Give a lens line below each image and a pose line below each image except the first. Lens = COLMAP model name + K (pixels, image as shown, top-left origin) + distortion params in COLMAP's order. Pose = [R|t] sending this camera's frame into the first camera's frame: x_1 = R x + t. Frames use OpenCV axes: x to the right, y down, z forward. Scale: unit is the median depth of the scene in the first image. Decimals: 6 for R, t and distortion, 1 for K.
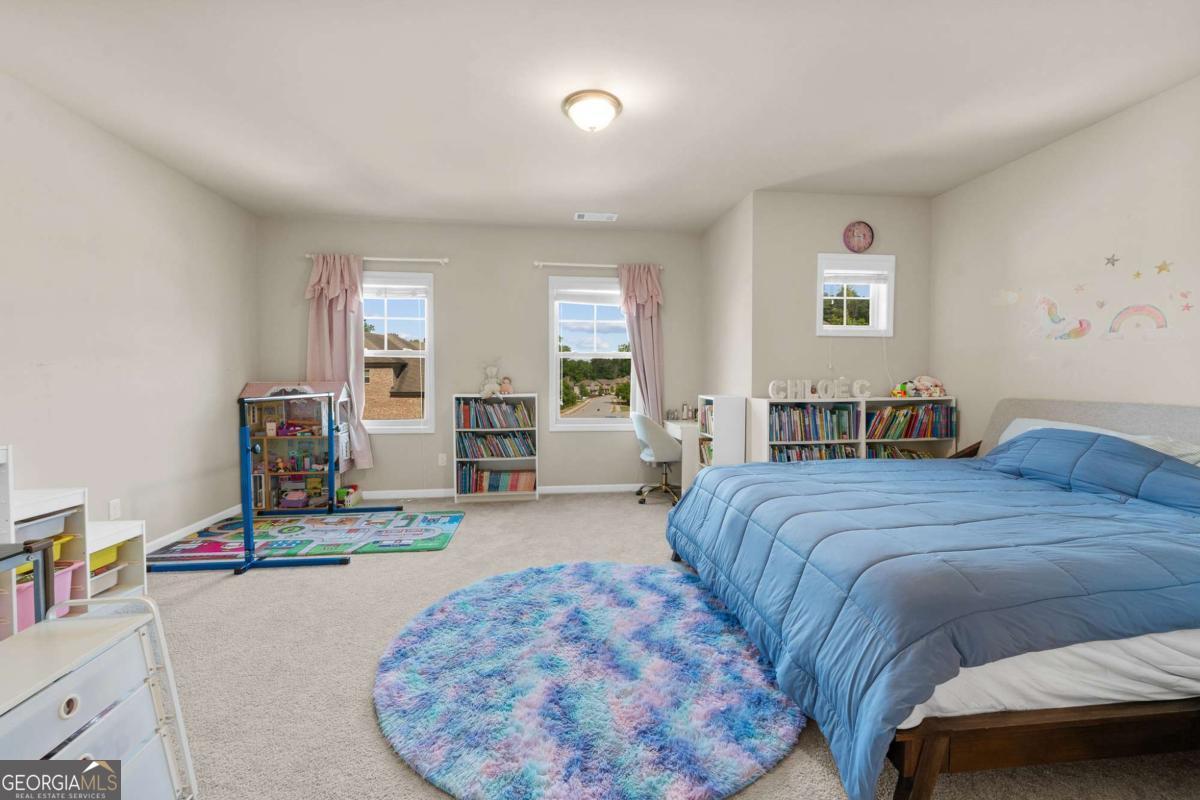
lens RADIAL K [[491.1, 0, 604.3], [0, 491.1, 394.9], [0, 0, 1]] dist [0.002200, -0.001146]
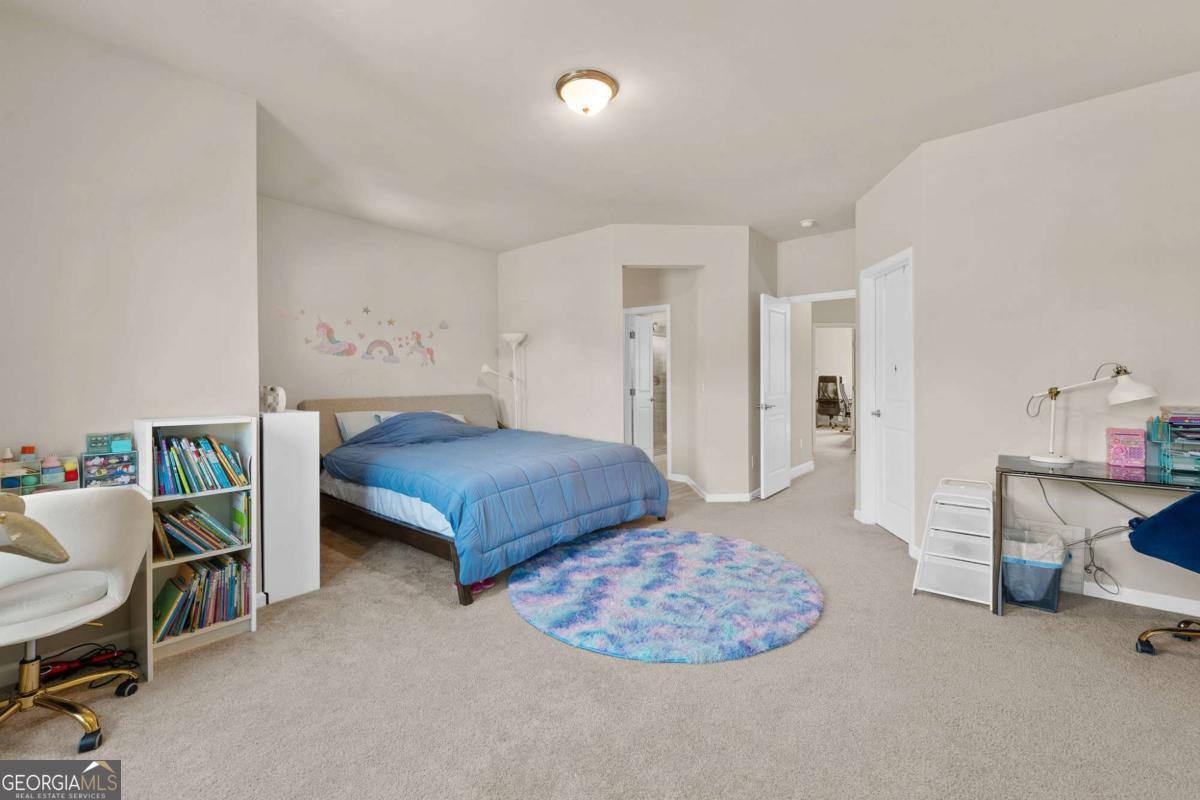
lens RADIAL K [[491.1, 0, 607.3], [0, 491.1, 388.8], [0, 0, 1]] dist [0.002200, -0.001146]
pose [[-0.686122, -0.009647, 0.727422, -0.779710], [0.032498, 0.998507, 0.043895, -0.067685], [-0.726760, 0.053757, -0.684785, 1.738533]]
